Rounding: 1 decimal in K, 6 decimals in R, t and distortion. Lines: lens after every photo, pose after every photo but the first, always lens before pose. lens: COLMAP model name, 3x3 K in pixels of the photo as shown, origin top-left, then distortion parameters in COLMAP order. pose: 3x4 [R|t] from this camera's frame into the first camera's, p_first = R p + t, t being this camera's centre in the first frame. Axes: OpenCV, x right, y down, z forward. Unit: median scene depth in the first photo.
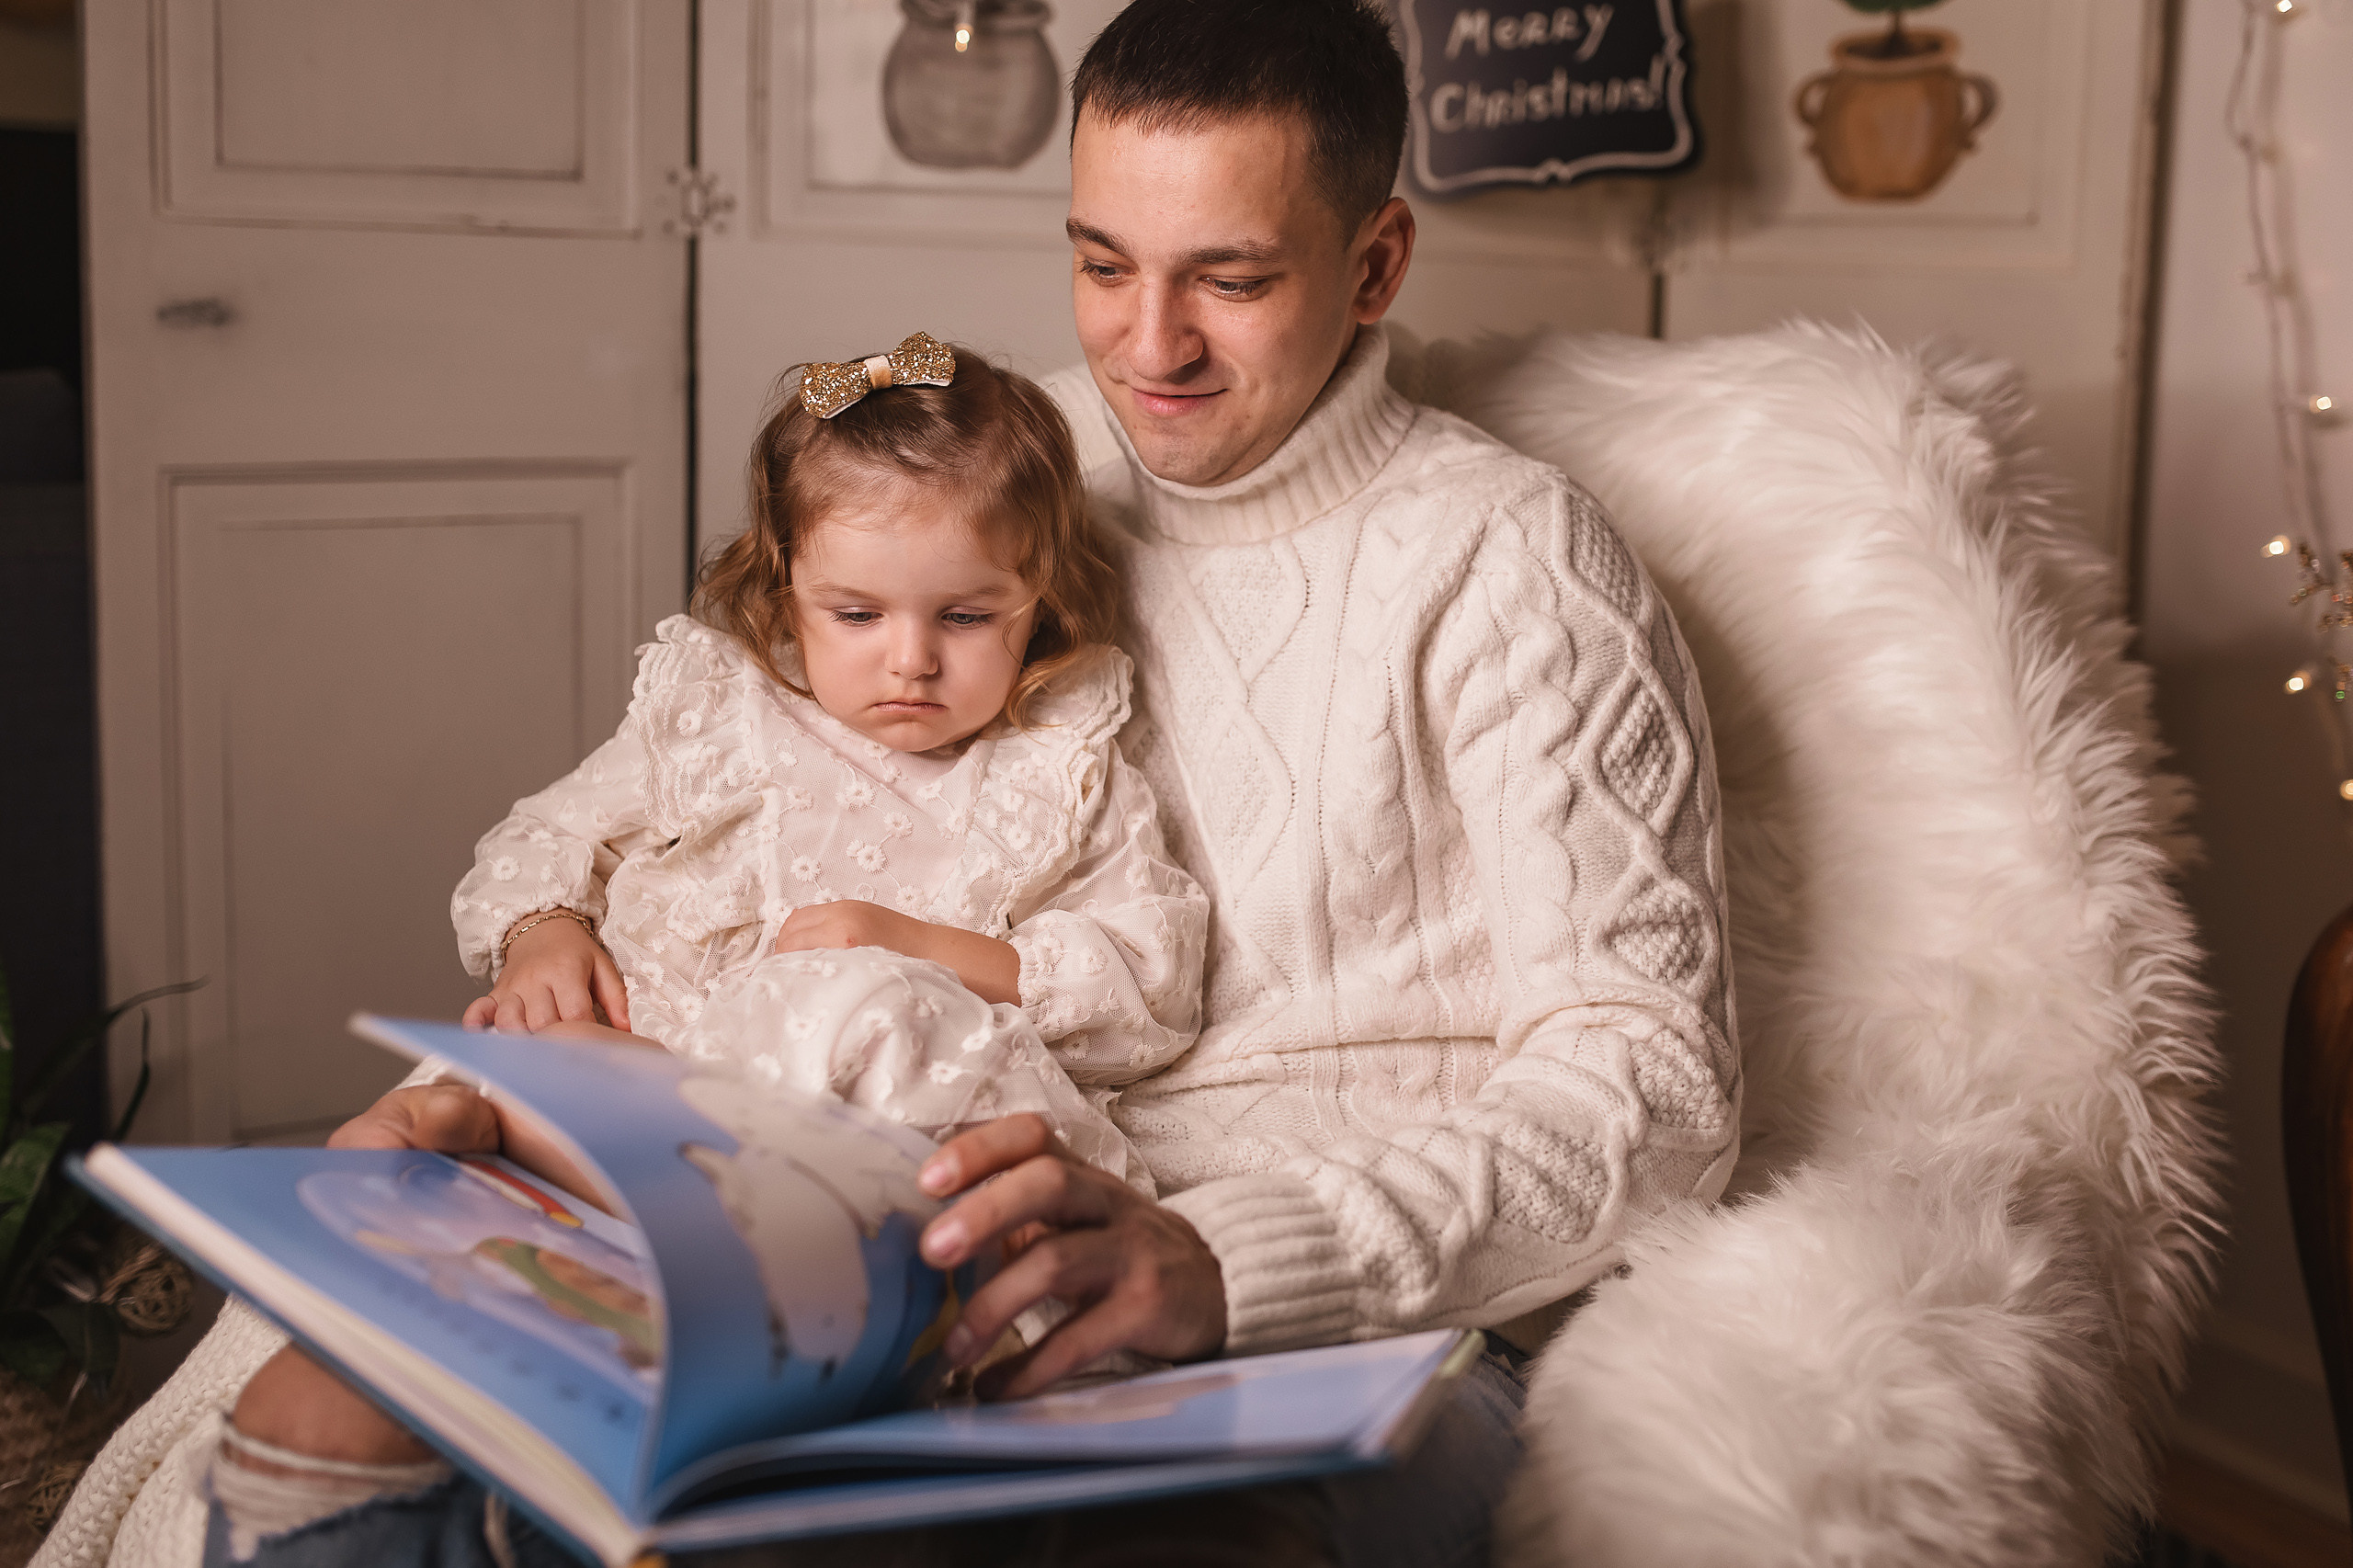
lens RADIAL K [[2449.4, 0, 1242.6], [0, 2449.4, 591.8], [0, 0, 1]] dist [-0.015521, -0.001694]
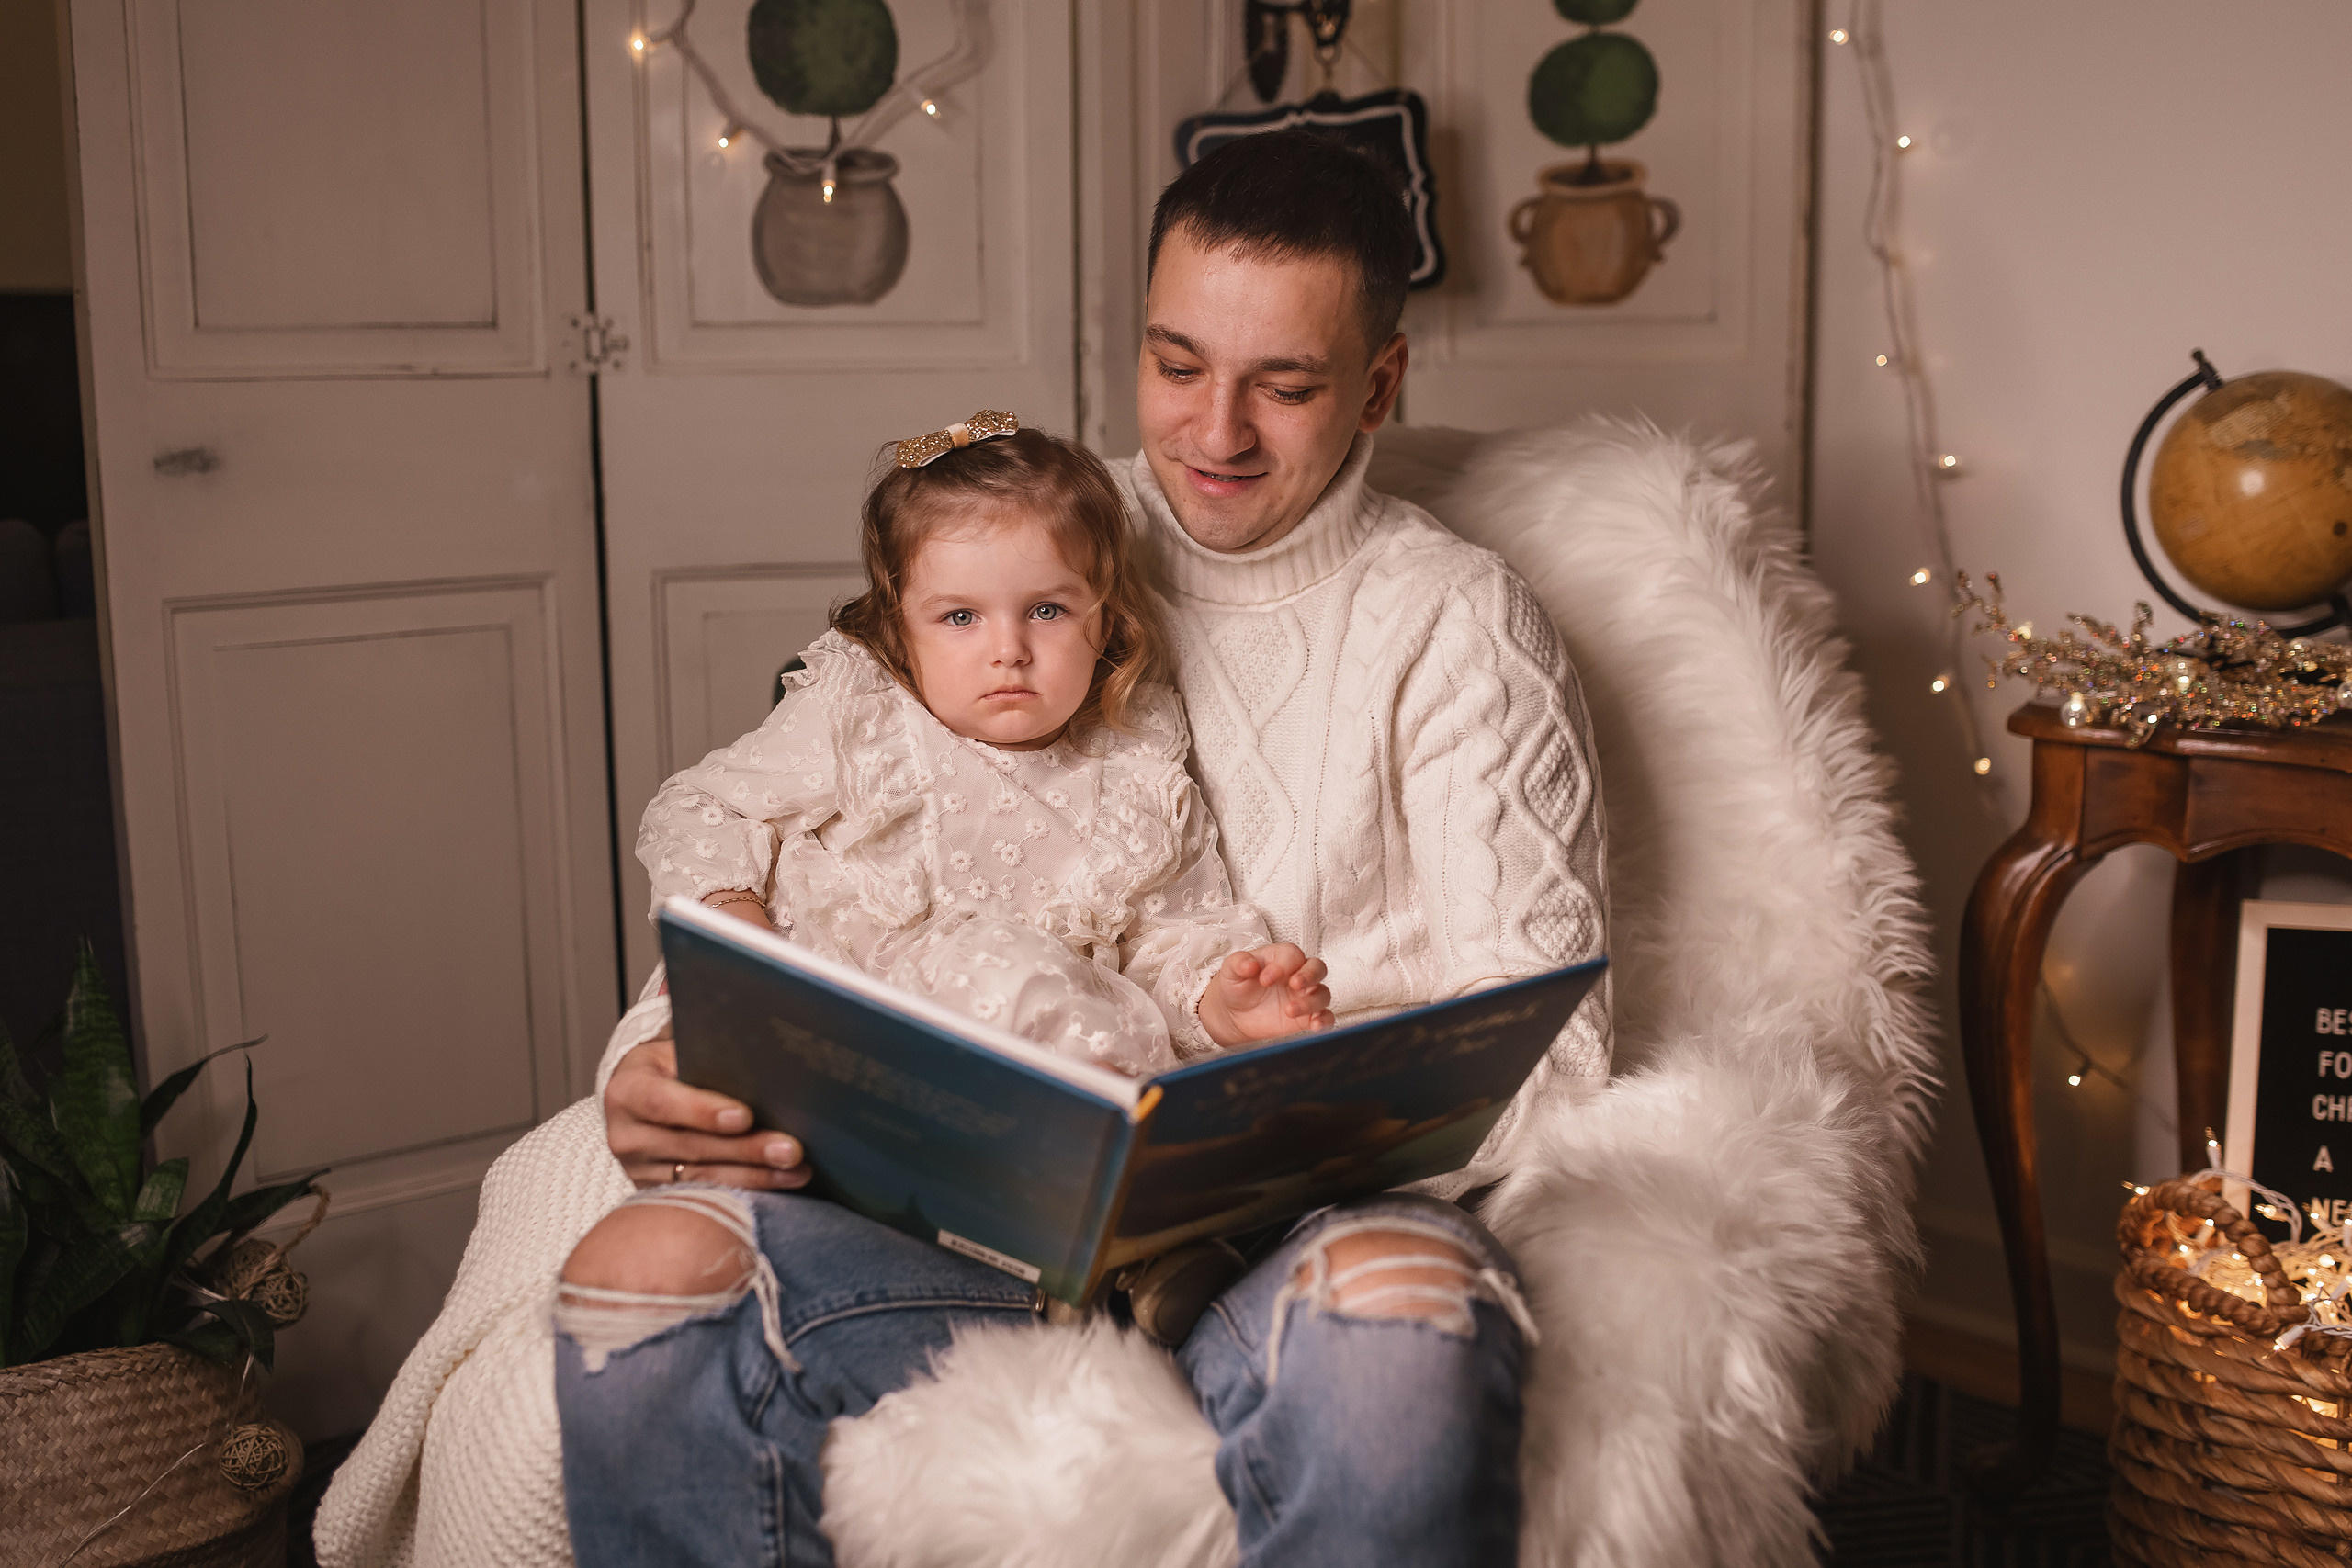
lens RADIAL K [[2458.4, 0, 1177.1], [0, 2458.4, 806.5], [0, 0, 1]] dist [-0.116252, 0.151007]
pose [[0.988181, -0.061659, 0.140343, -0.173590], [0.054458, 0.997023, 0.054590, 0.011915], [-0.143292, -0.046302, 0.988597, -0.231677]]
